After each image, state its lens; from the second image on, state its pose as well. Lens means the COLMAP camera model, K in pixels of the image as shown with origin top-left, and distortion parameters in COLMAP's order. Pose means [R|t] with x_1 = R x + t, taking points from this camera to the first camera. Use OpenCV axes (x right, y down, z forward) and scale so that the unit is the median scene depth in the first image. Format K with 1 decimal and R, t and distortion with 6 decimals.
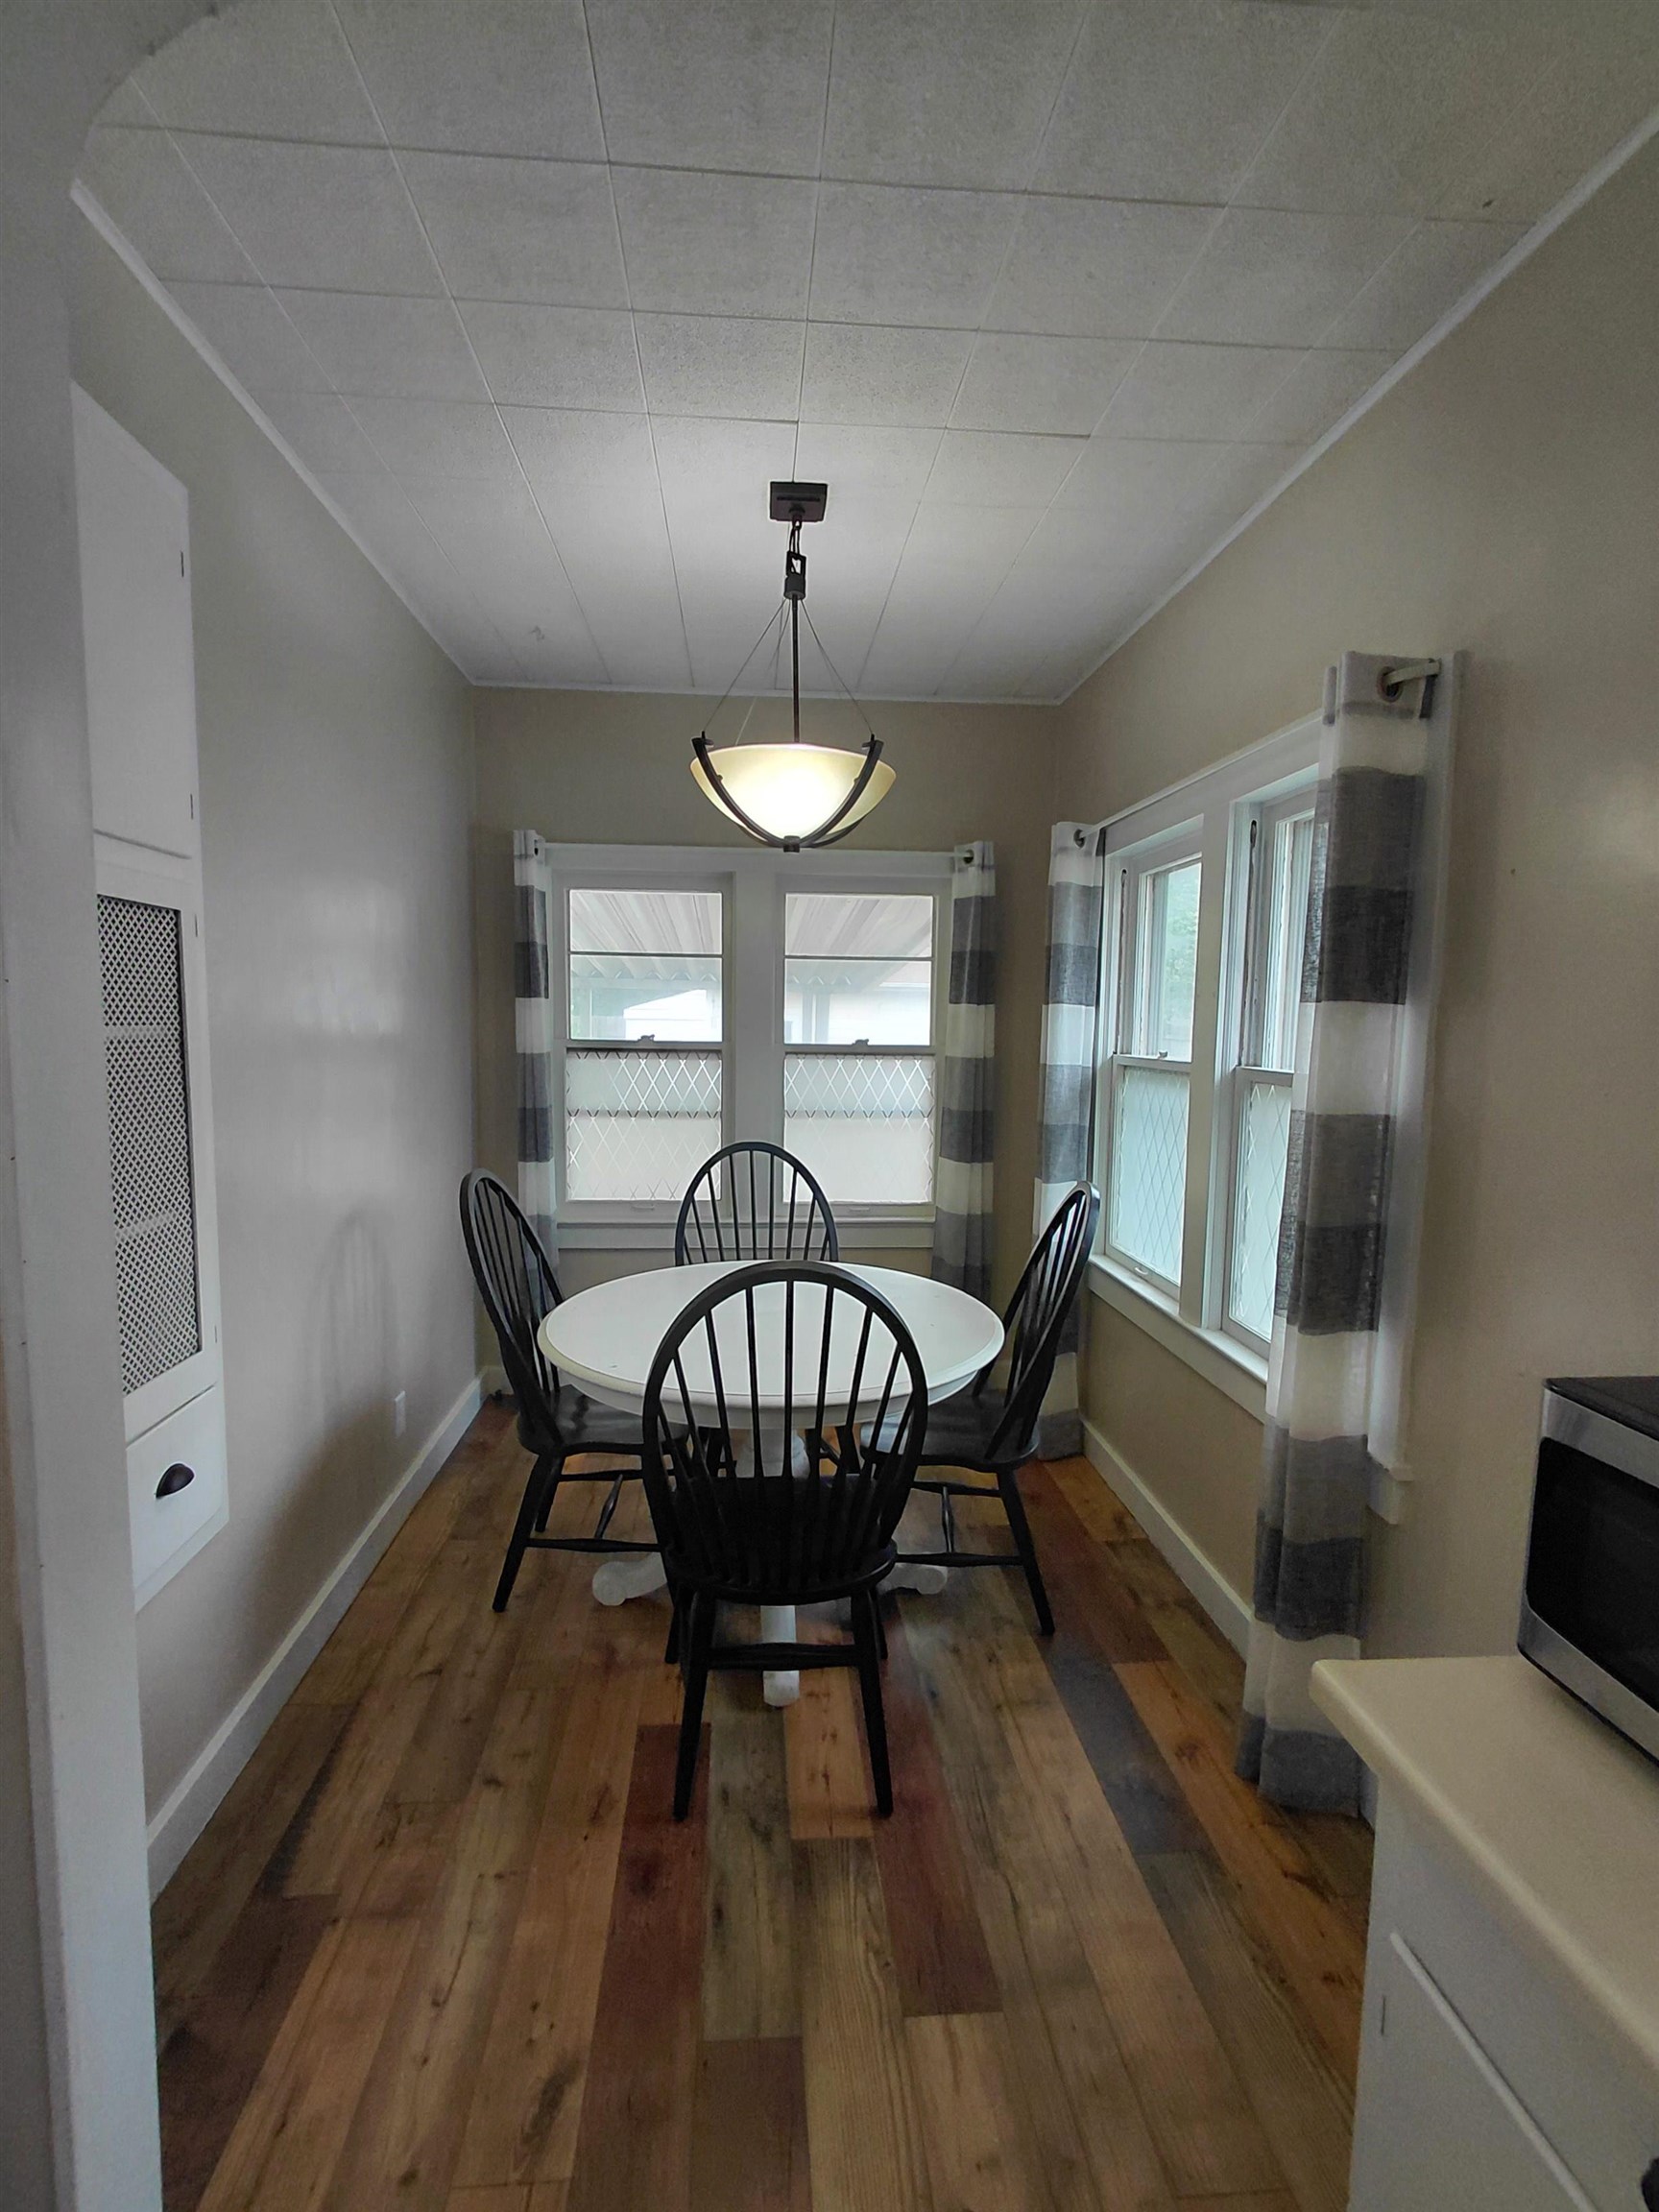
lens RADIAL K [[1018.9, 0, 829.5], [0, 1018.9, 1106.0], [0, 0, 1]] dist [0.004257, -0.000413]
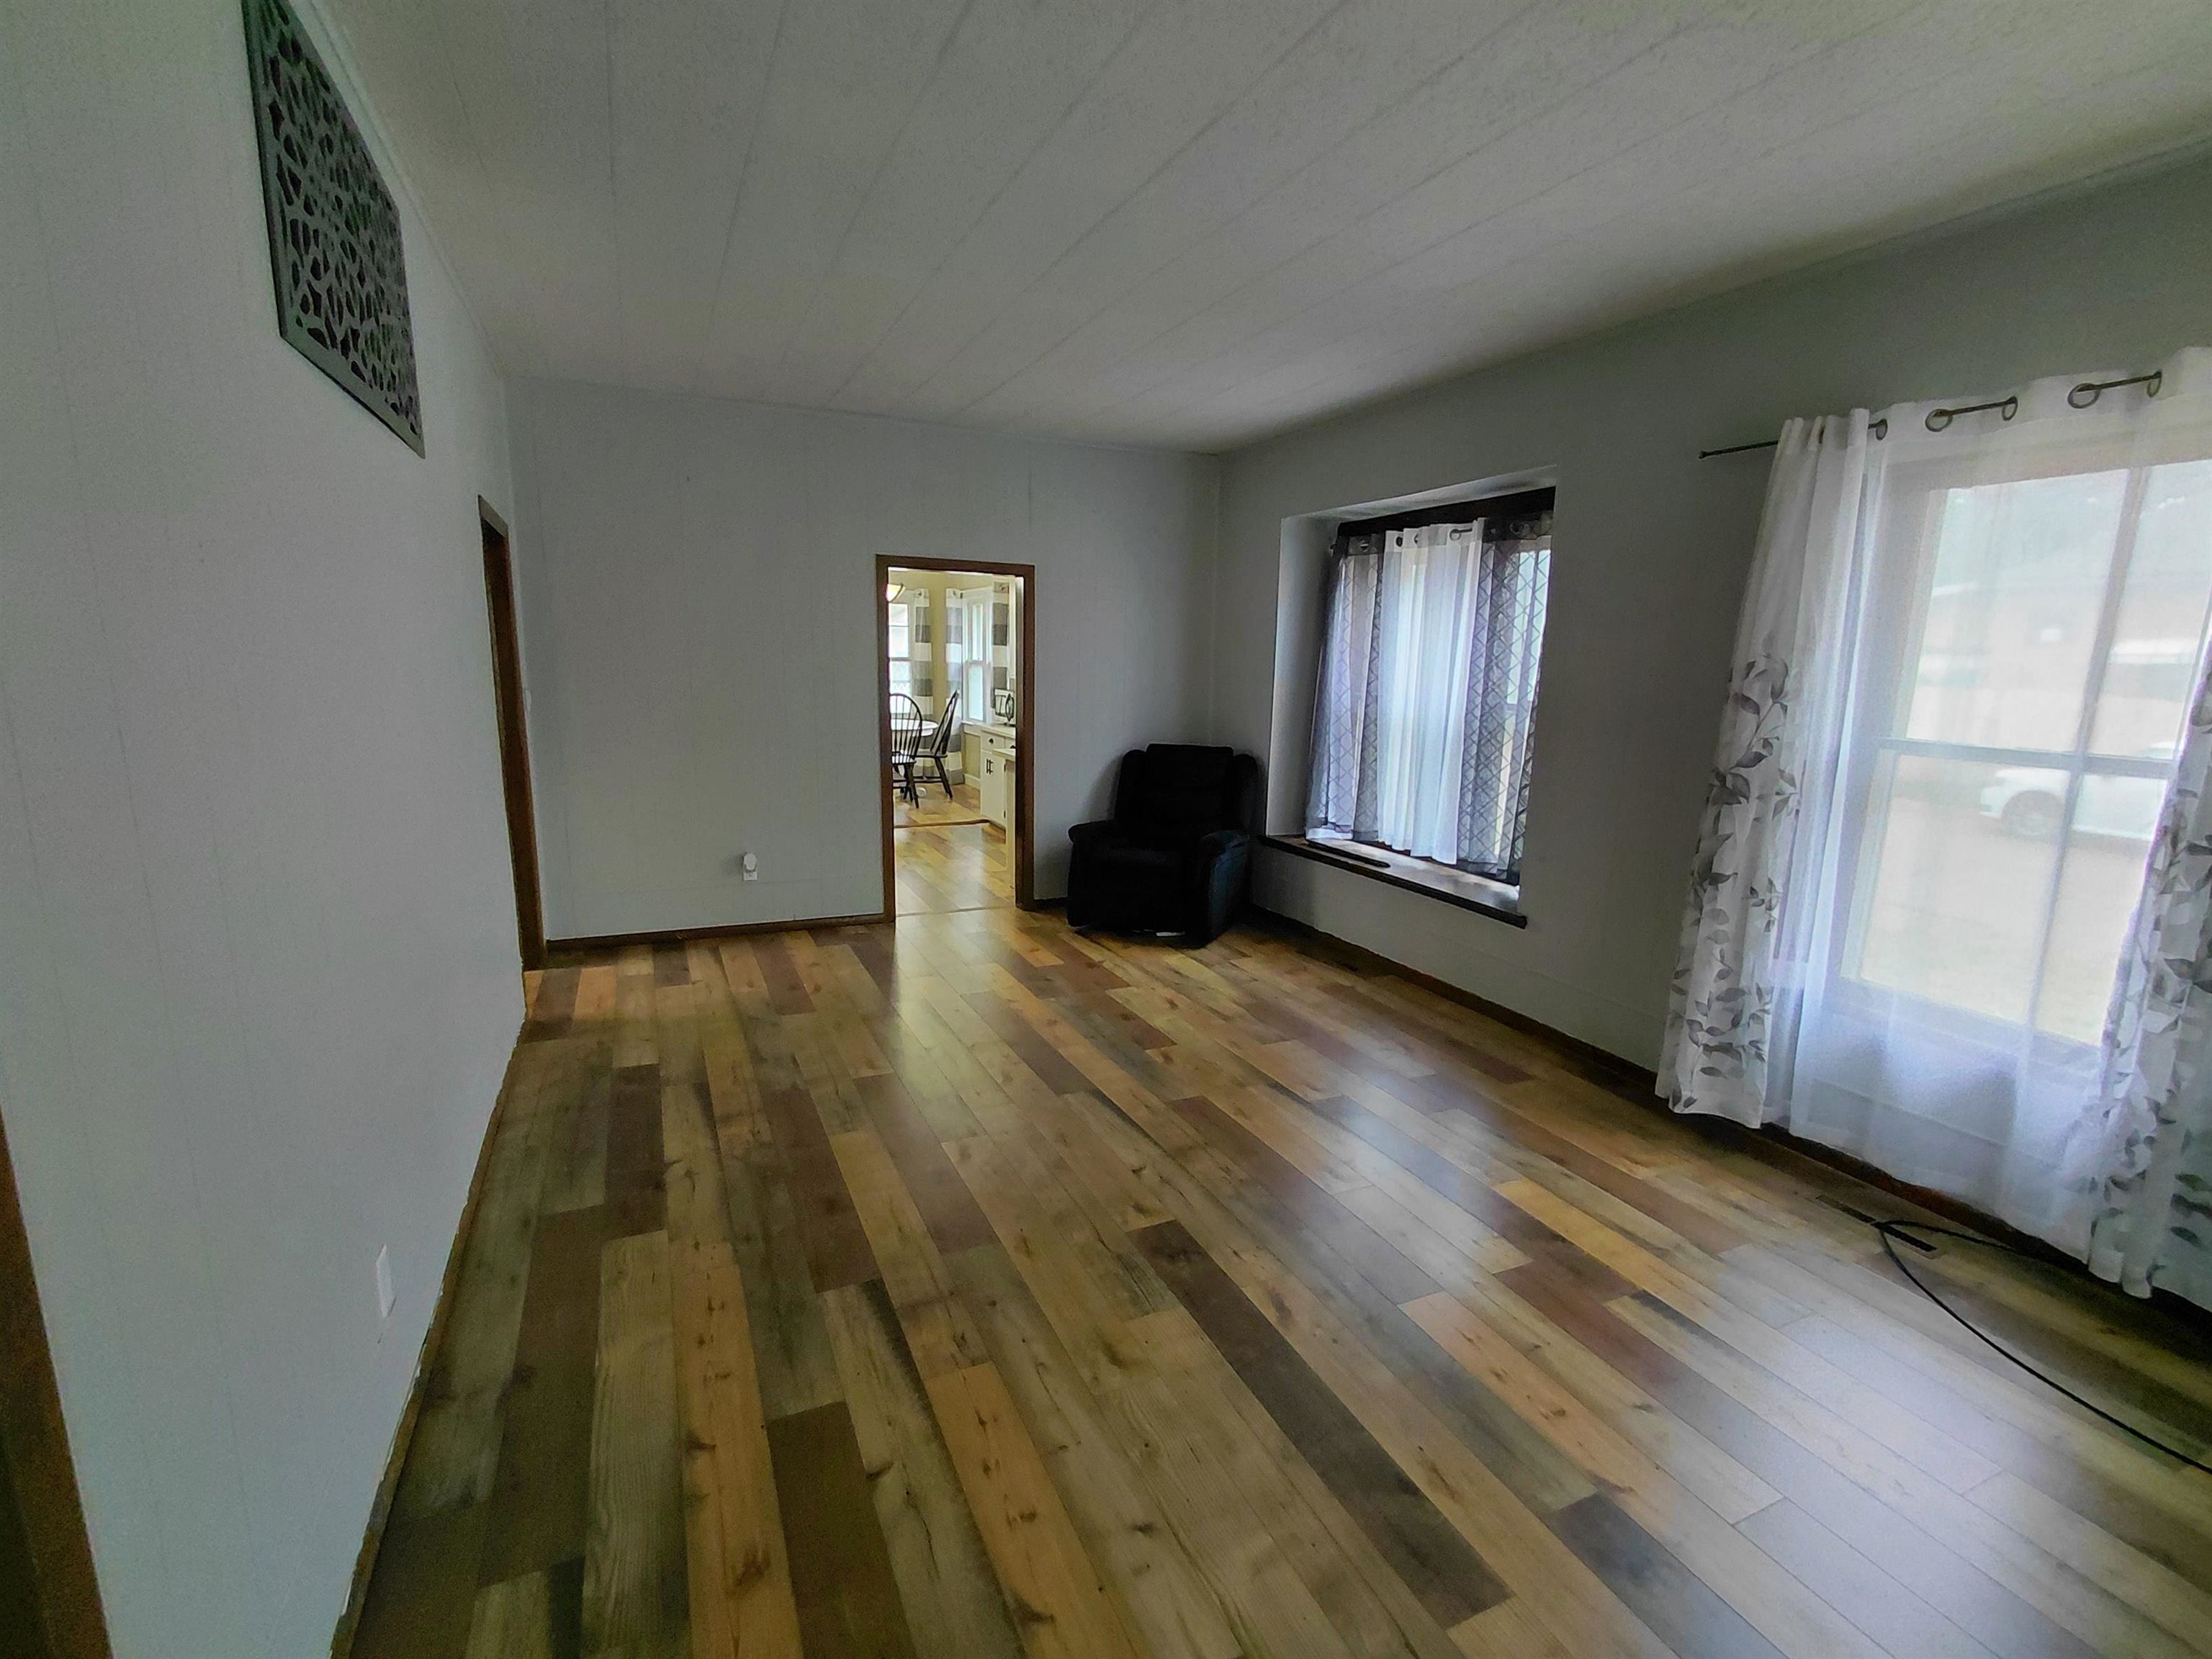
lens RADIAL K [[1018.9, 0, 1120.8], [0, 1018.9, 842.5], [0, 0, 1]] dist [0.004257, -0.000413]
pose [[0.938751, -0.052222, 0.340616, -0.418747], [0.016818, 0.994216, 0.106078, 0.200449], [-0.344186, -0.093852, 0.934199, -2.354376]]
